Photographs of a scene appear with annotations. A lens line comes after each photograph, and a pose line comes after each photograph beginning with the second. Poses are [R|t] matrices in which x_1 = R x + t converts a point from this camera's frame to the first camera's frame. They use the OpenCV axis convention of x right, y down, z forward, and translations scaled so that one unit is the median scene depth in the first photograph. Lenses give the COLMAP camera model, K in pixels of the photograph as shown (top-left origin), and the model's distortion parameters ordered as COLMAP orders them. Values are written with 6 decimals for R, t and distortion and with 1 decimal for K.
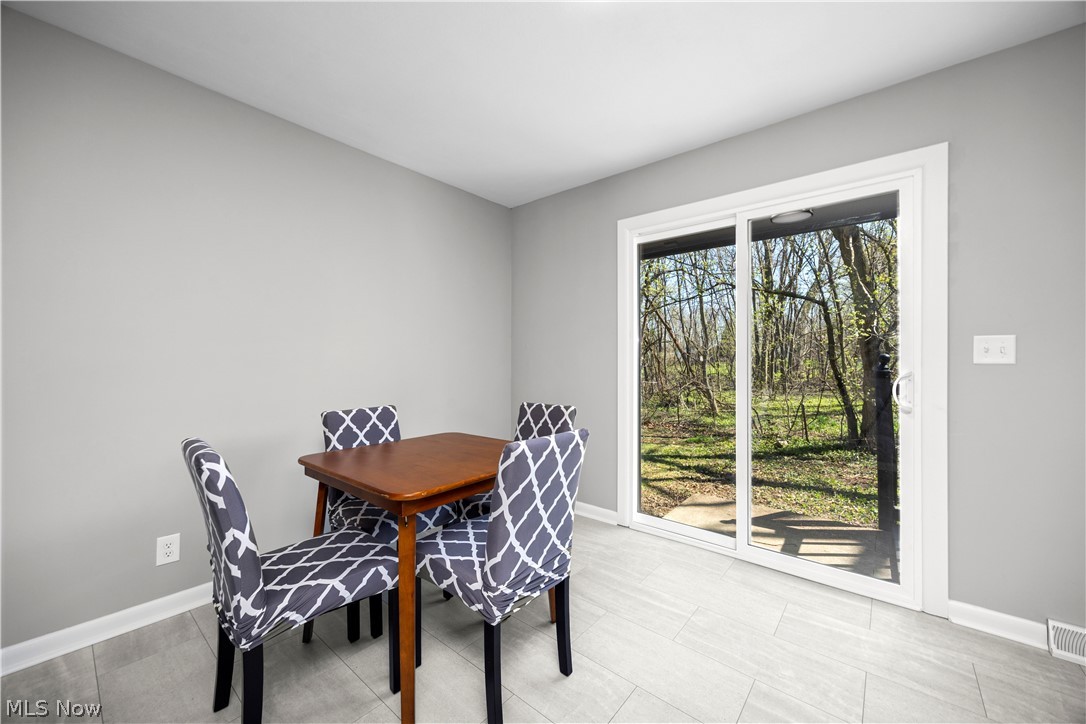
lens RADIAL K [[425.0, 0, 542.1], [0, 425.0, 360.4], [0, 0, 1]] dist [0.001405, -0.000032]
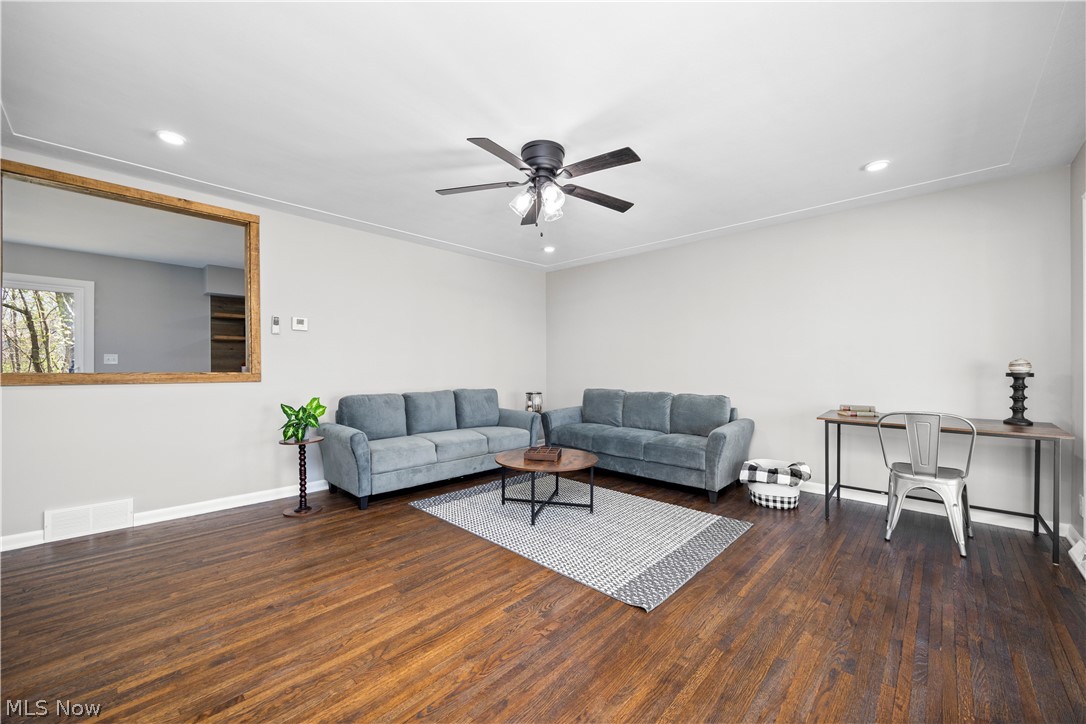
lens RADIAL K [[415.5, 0, 546.7], [0, 415.5, 362.6], [0, 0, 1]] dist [-0.004504, -0.000201]
pose [[0.078355, 0.002311, 0.996923, -0.945335], [0.003891, 0.999989, -0.002624, 0.018442], [-0.996918, 0.004085, 0.078345, -1.358302]]
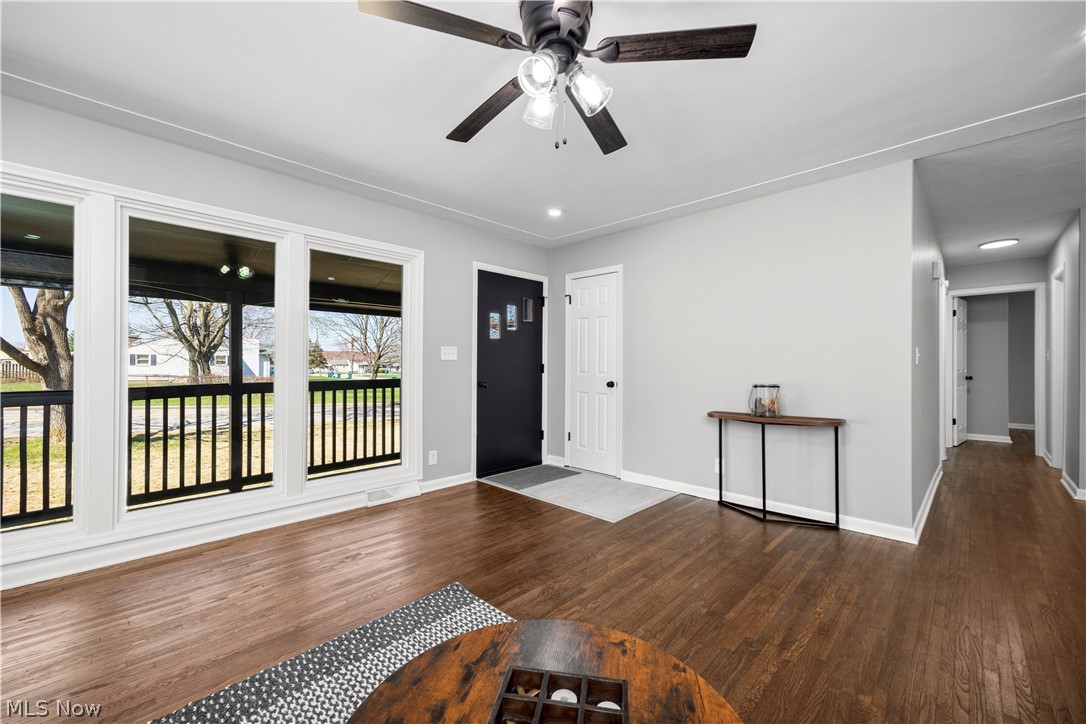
lens RADIAL K [[438.8, 0, 539.9], [0, 438.8, 363.2], [0, 0, 1]] dist [0.014497, 0.000032]
pose [[-0.096544, -0.009849, -0.995280, 0.467656], [-0.008794, 0.999920, -0.009042, 0.027466], [0.995290, 0.007880, -0.096623, -1.247313]]
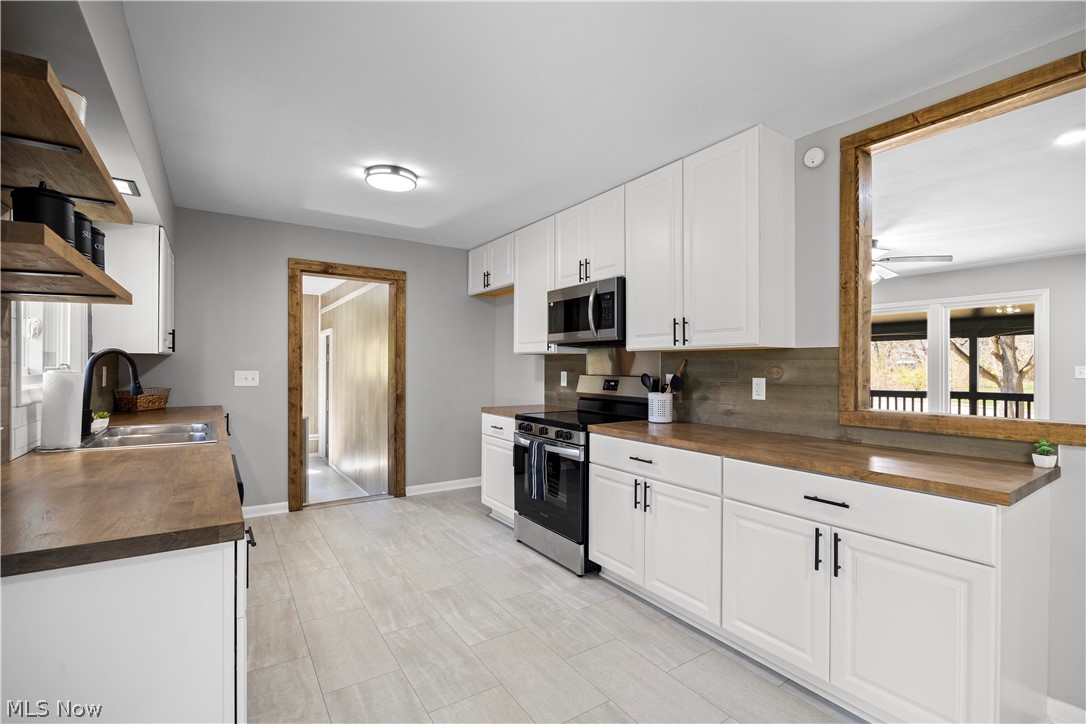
lens RADIAL K [[483.6, 0, 539.7], [0, 483.6, 364.1], [0, 0, 1]] dist [-0.012800, 0.000039]
pose [[-0.954806, -0.010027, 0.297061, 0.455319], [-0.009430, 0.999950, 0.003444, -0.035097], [-0.297081, 0.000488, -0.954852, 0.515432]]
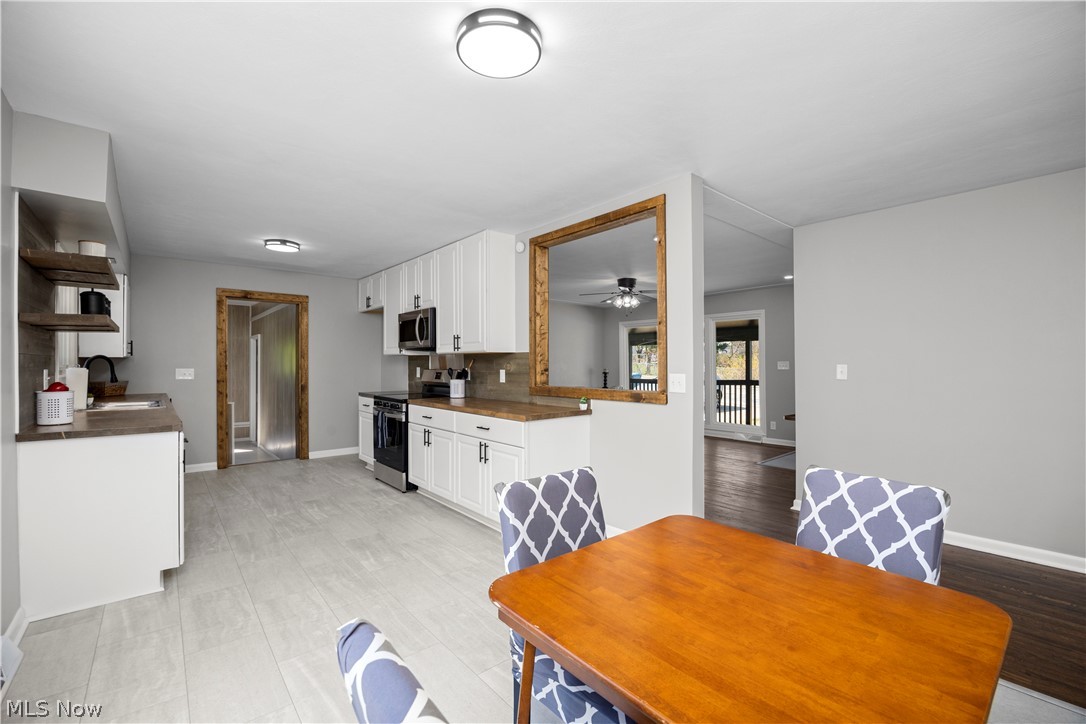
lens RADIAL K [[460.2, 0, 539.8], [0, 460.2, 359.2], [0, 0, 1]] dist [-0.018218, 0.000036]
pose [[-0.982363, -0.002599, 0.186968, -0.074079], [-0.003058, 0.999993, -0.002168, -0.040946], [-0.186961, -0.002702, -0.982364, 0.976227]]
